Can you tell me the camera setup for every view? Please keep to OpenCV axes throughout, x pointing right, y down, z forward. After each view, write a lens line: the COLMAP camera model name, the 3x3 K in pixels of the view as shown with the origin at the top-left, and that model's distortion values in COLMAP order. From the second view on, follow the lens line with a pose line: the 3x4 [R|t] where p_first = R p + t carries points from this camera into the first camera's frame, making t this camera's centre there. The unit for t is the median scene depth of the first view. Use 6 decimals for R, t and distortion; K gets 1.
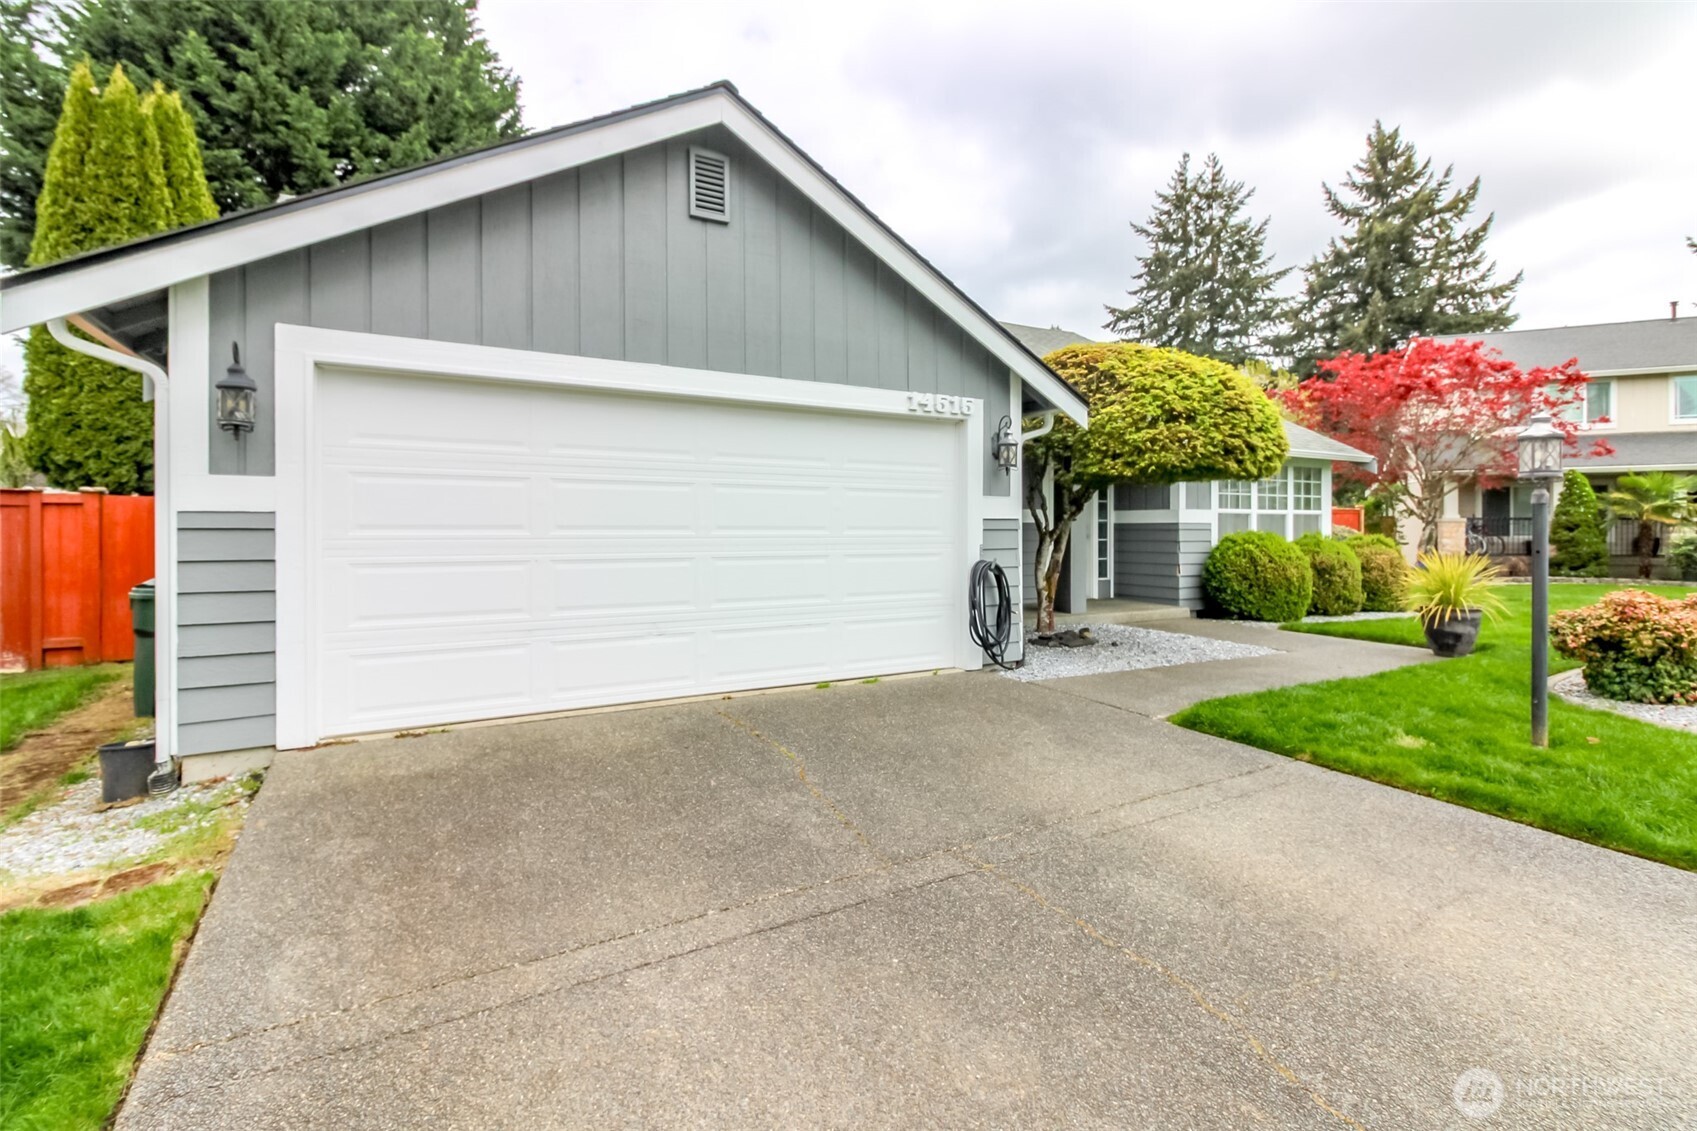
lens RADIAL K [[824.7, 0, 845.9], [0, 824.7, 560.7], [0, 0, 1]] dist [0.006609, -0.003320]
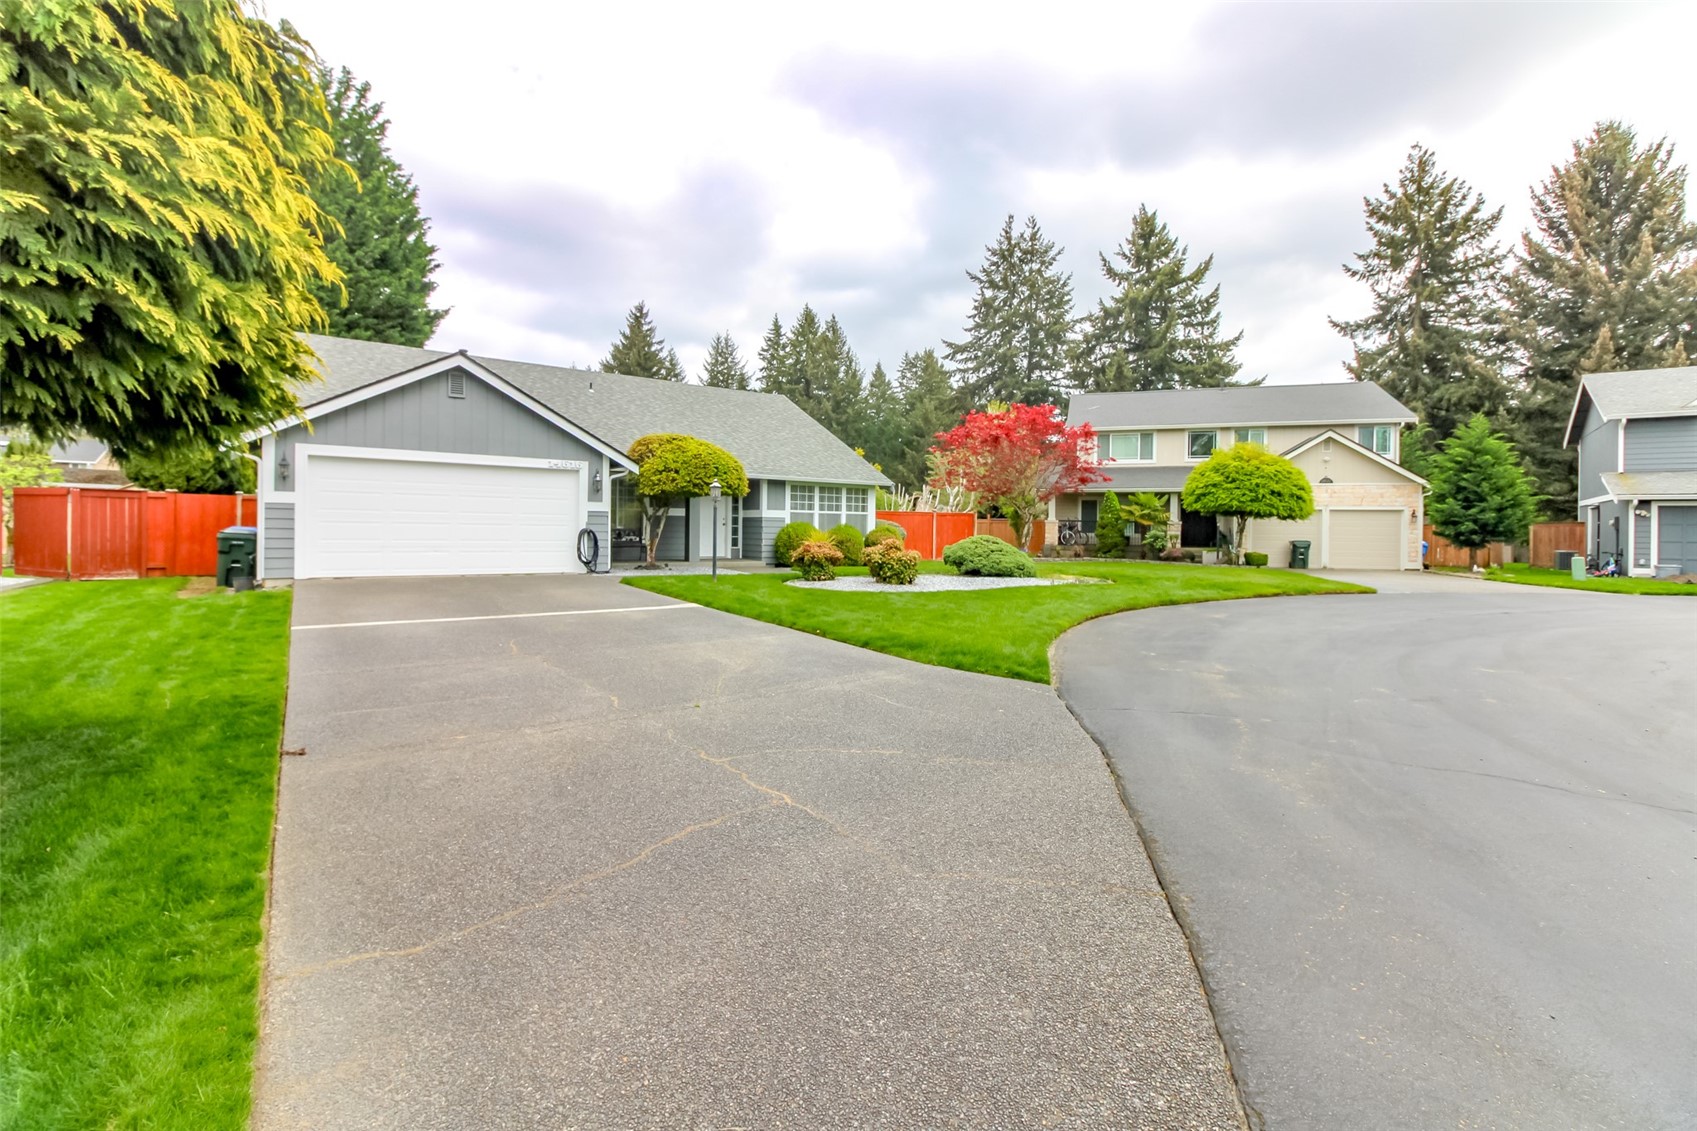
lens RADIAL K [[824.7, 0, 850.2], [0, 824.7, 559.9], [0, 0, 1]] dist [0.006609, -0.003320]
pose [[0.996322, 0.011154, 0.084962, 0.247190], [-0.011061, 0.999938, -0.001574, 0.029364], [-0.084974, 0.000629, 0.996383, -0.497382]]
